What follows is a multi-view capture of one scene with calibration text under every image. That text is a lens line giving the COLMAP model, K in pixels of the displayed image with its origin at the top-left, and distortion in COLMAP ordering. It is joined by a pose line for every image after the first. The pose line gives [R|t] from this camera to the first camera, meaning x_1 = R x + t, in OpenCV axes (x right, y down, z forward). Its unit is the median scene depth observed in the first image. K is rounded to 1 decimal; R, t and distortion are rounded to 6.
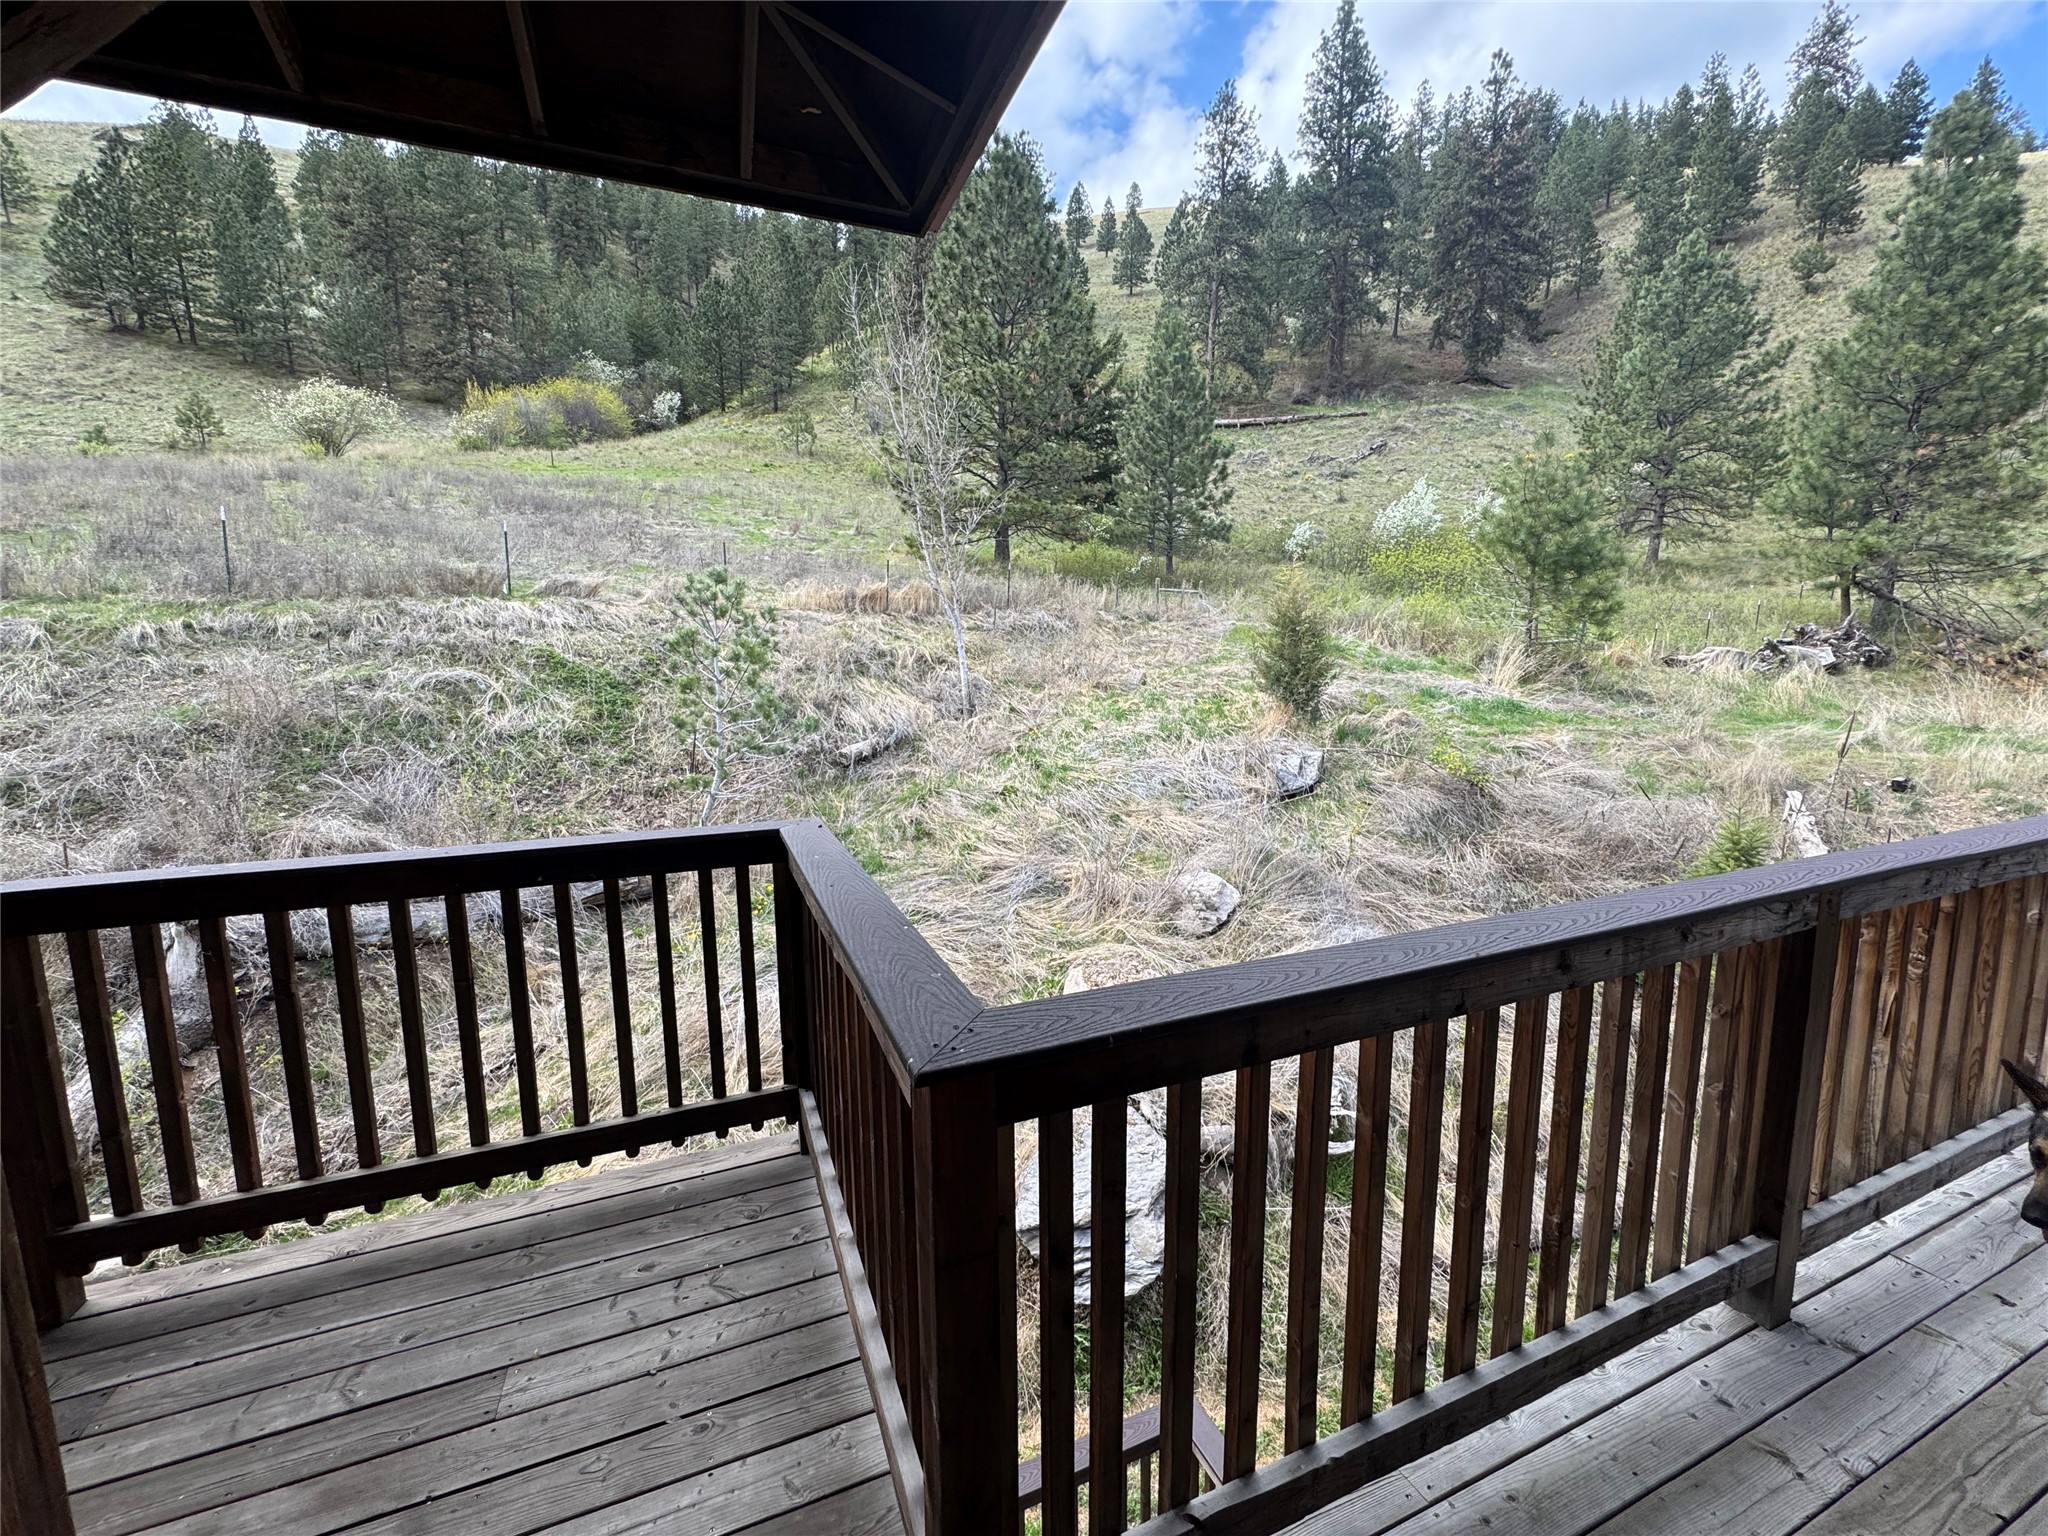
lens RADIAL K [[816.8, 0, 1024.5], [0, 816.8, 766.1], [0, 0, 1]] dist [-0.002361, 0.000091]
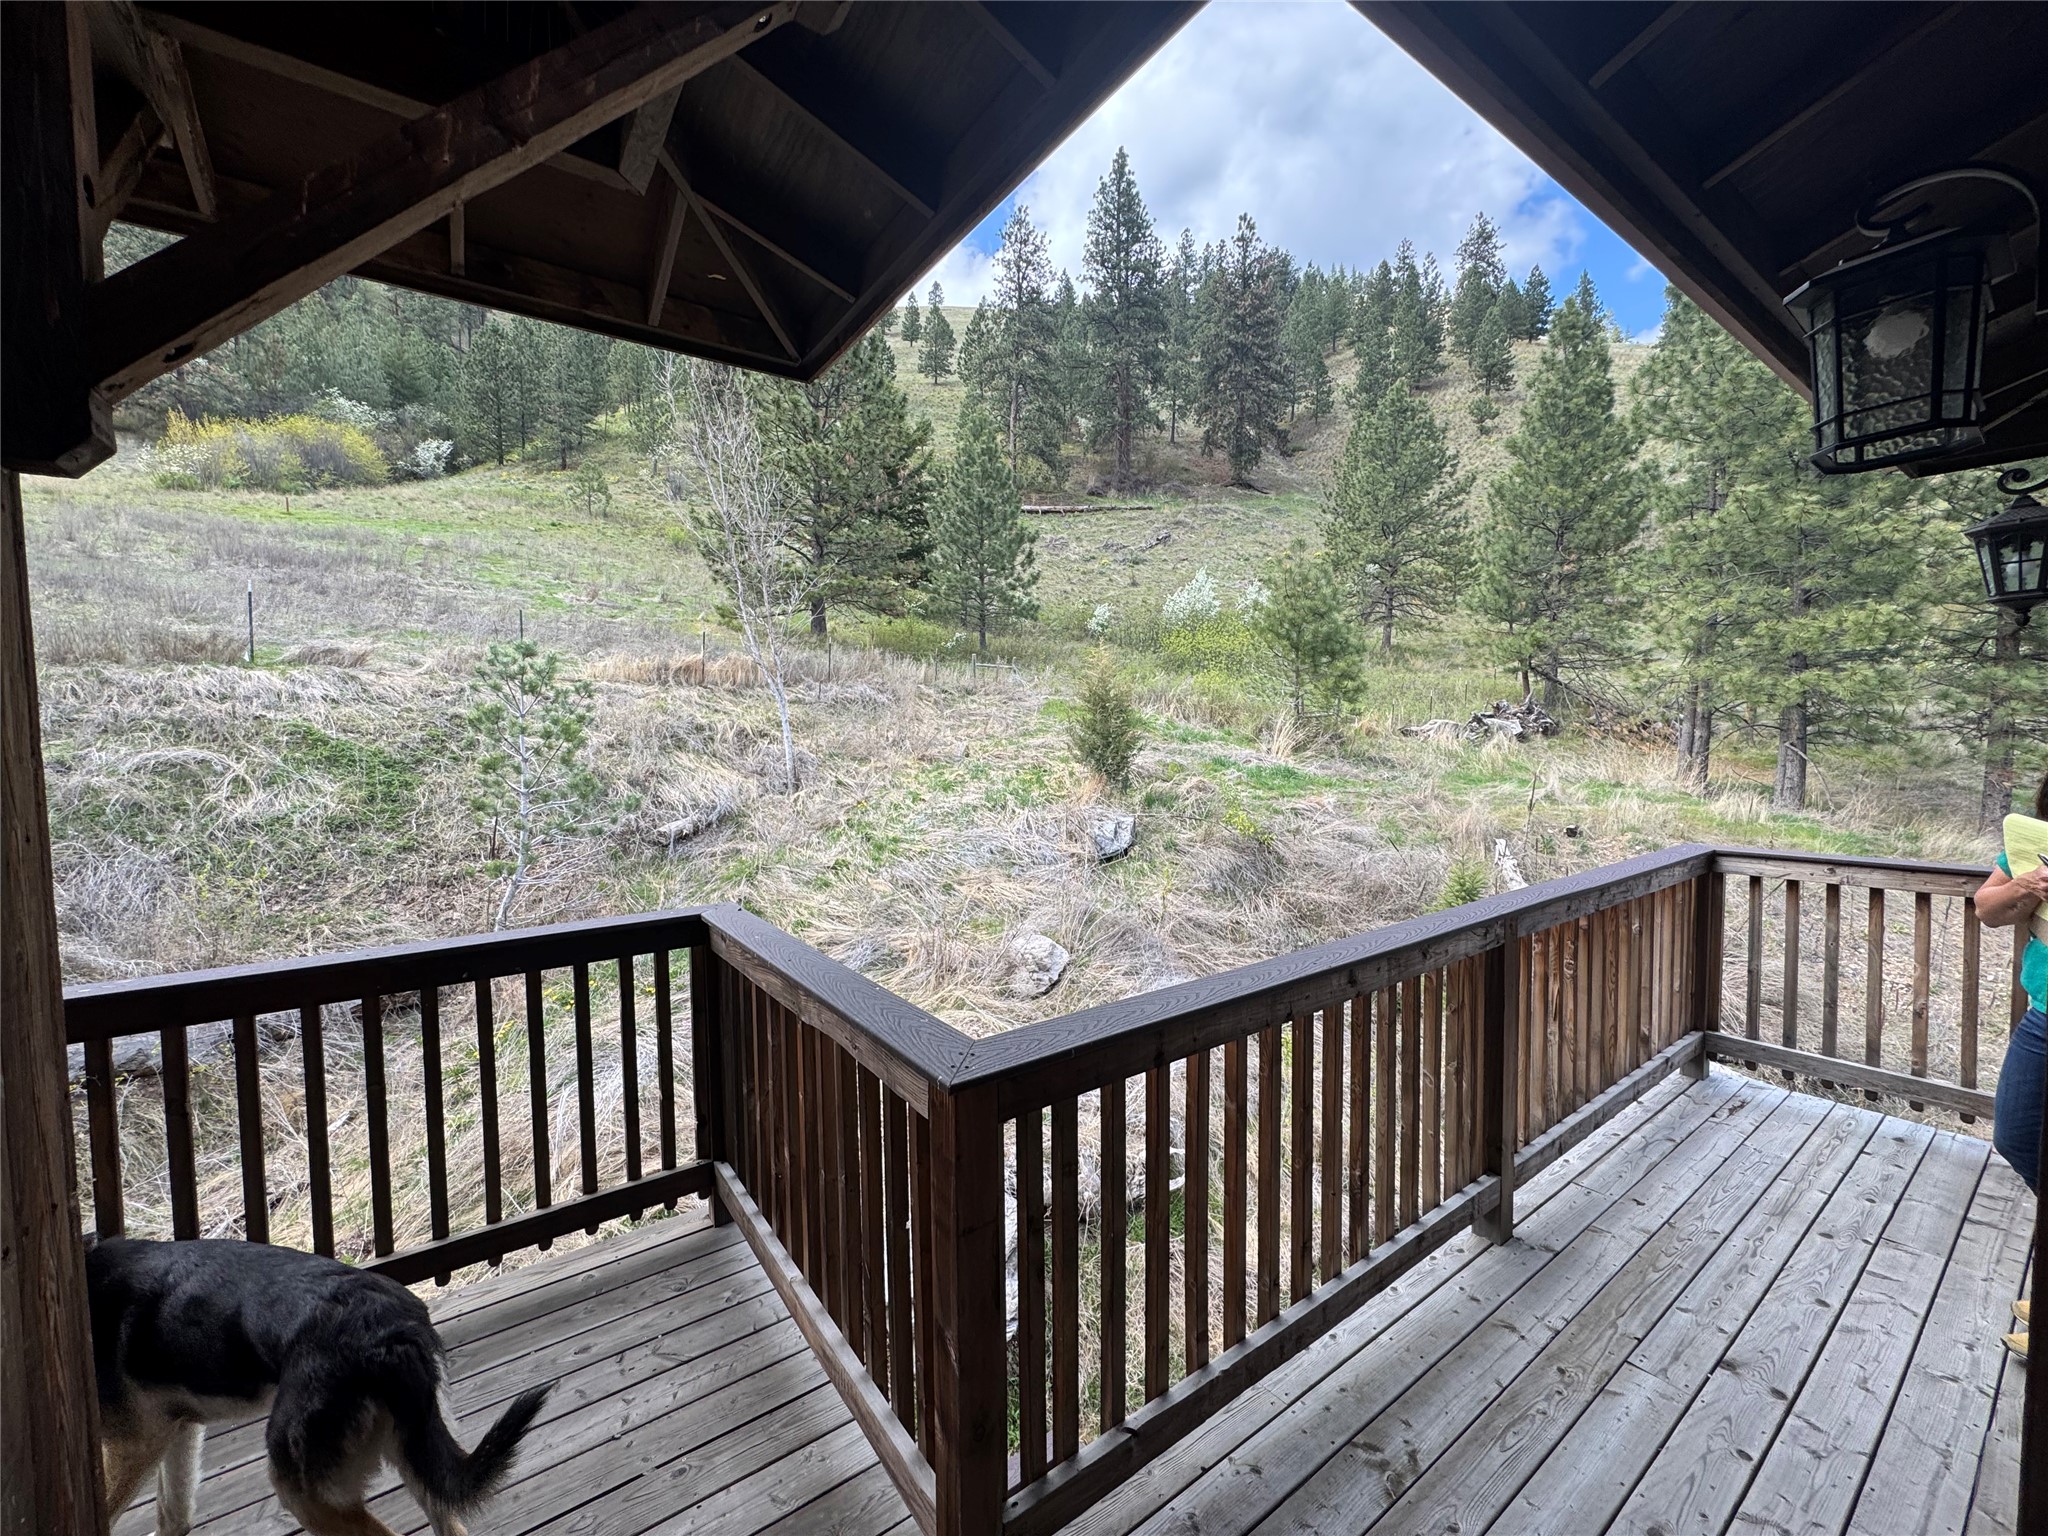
lens RADIAL K [[815.9, 0, 1024.2], [0, 815.9, 766.2], [0, 0, 1]] dist [-0.001348, -0.000450]
pose [[0.973987, -0.012707, 0.226247, -0.022940], [0.031370, 0.996374, -0.079087, -0.003616], [-0.224422, 0.084127, 0.970854, -0.030489]]
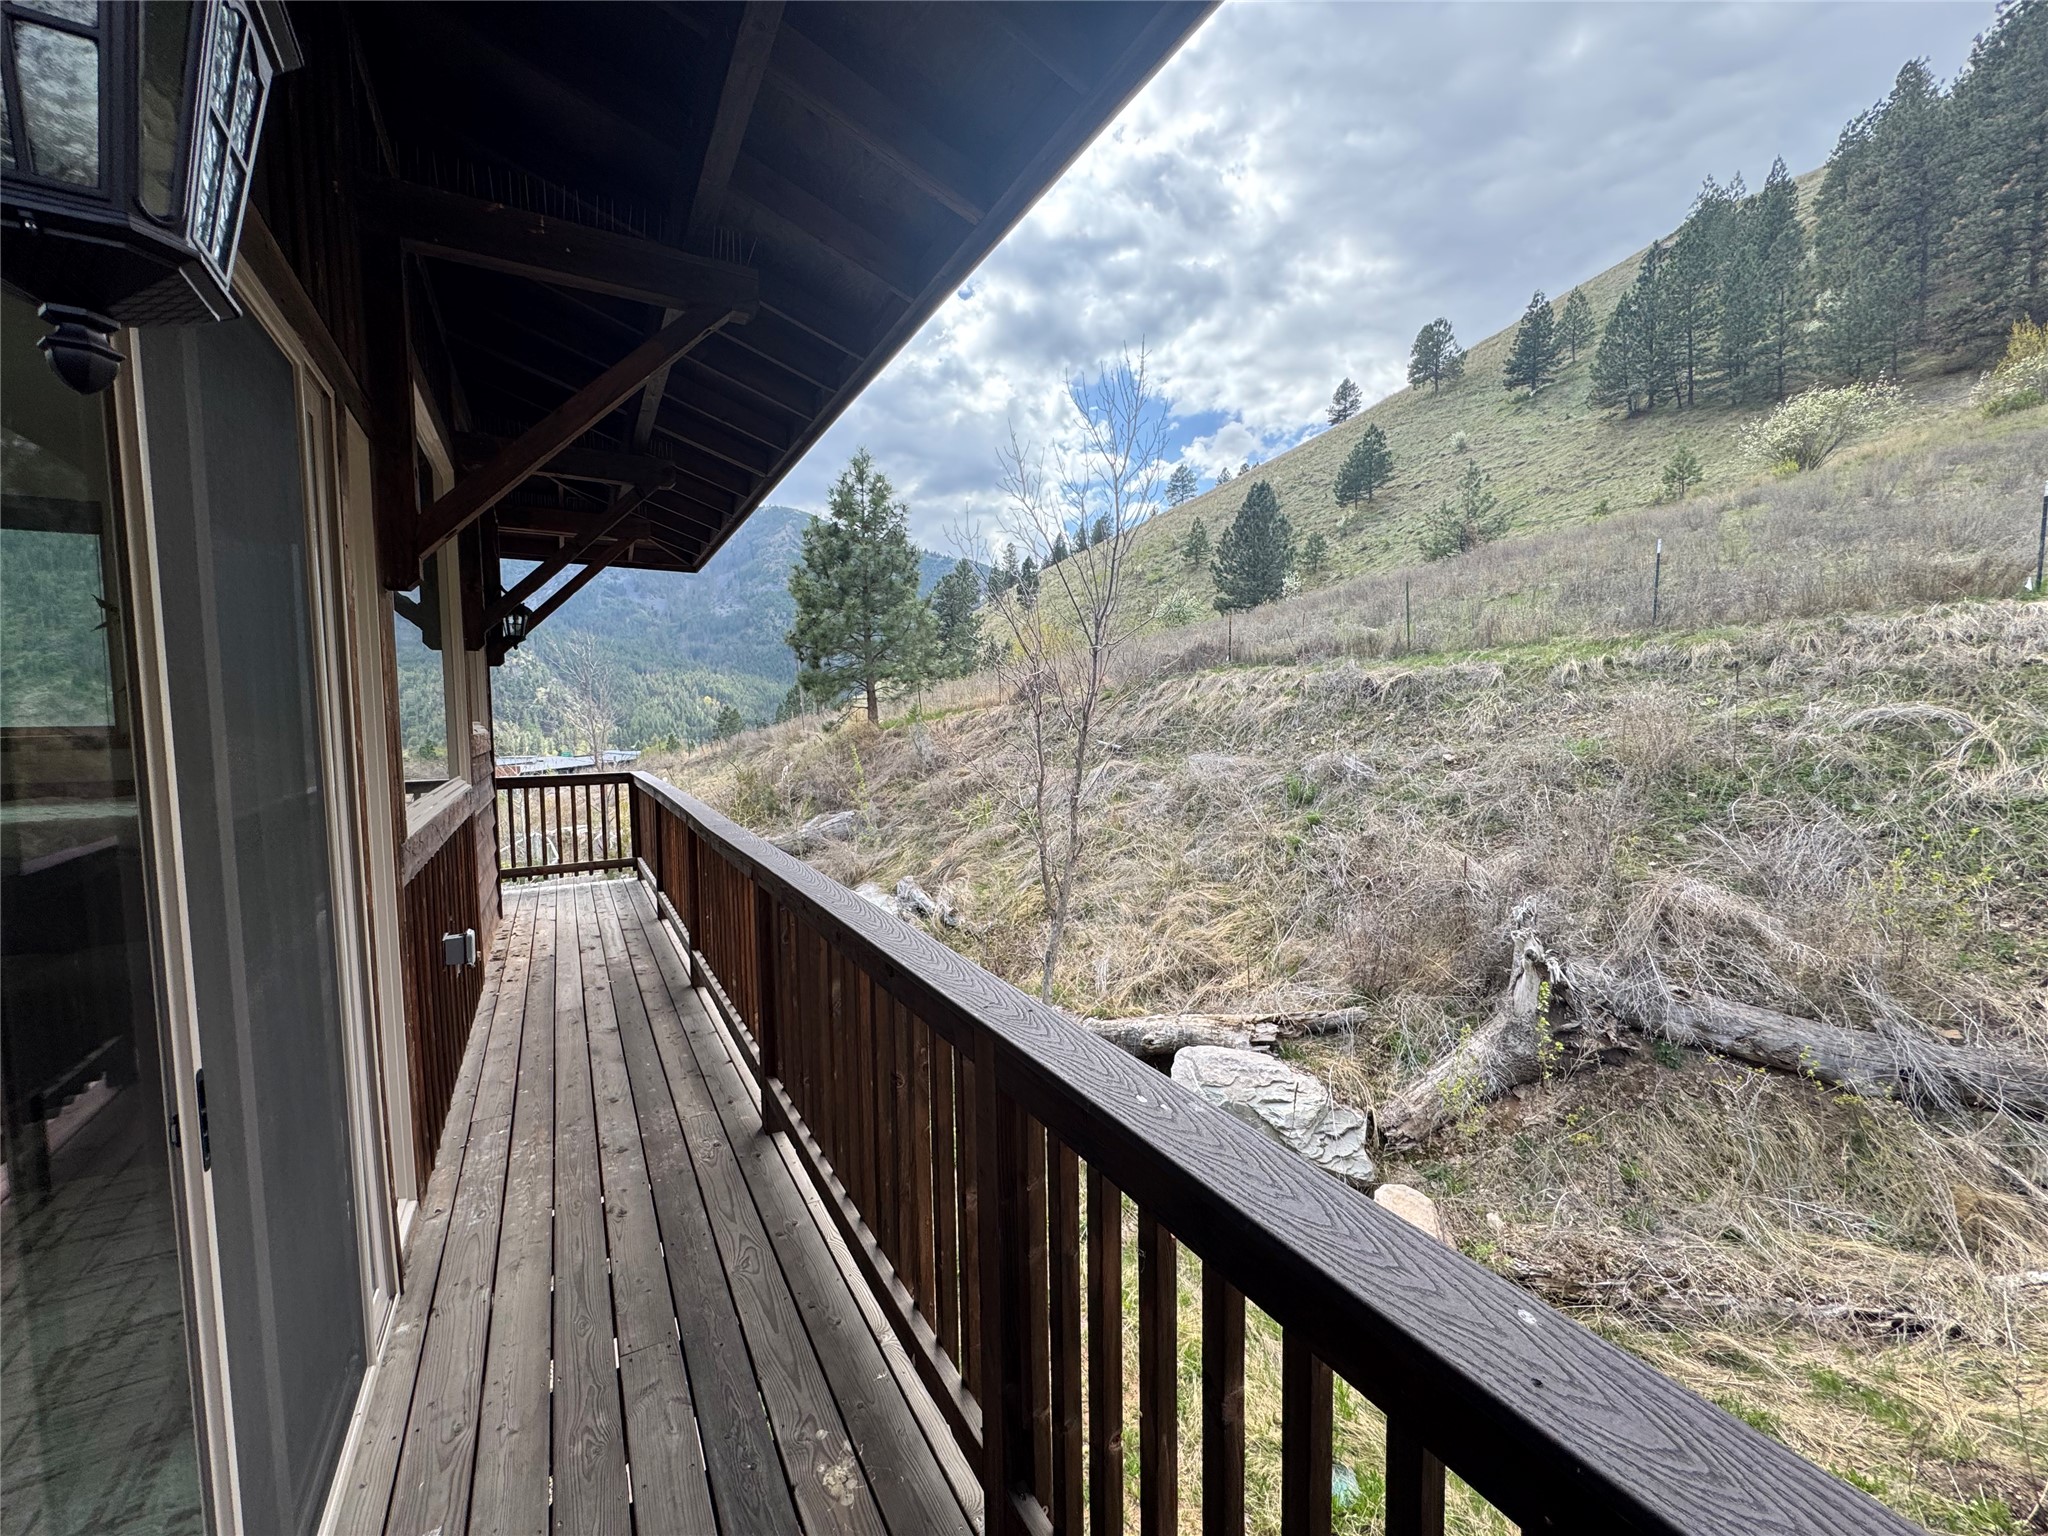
lens RADIAL K [[816.8, 0, 1024.5], [0, 816.8, 766.1], [0, 0, 1]] dist [-0.002361, 0.000091]
pose [[0.126704, 0.076606, -0.988978, -0.075468], [-0.114026, 0.991529, 0.062195, -0.017920], [0.985365, 0.104889, 0.134366, 0.124047]]
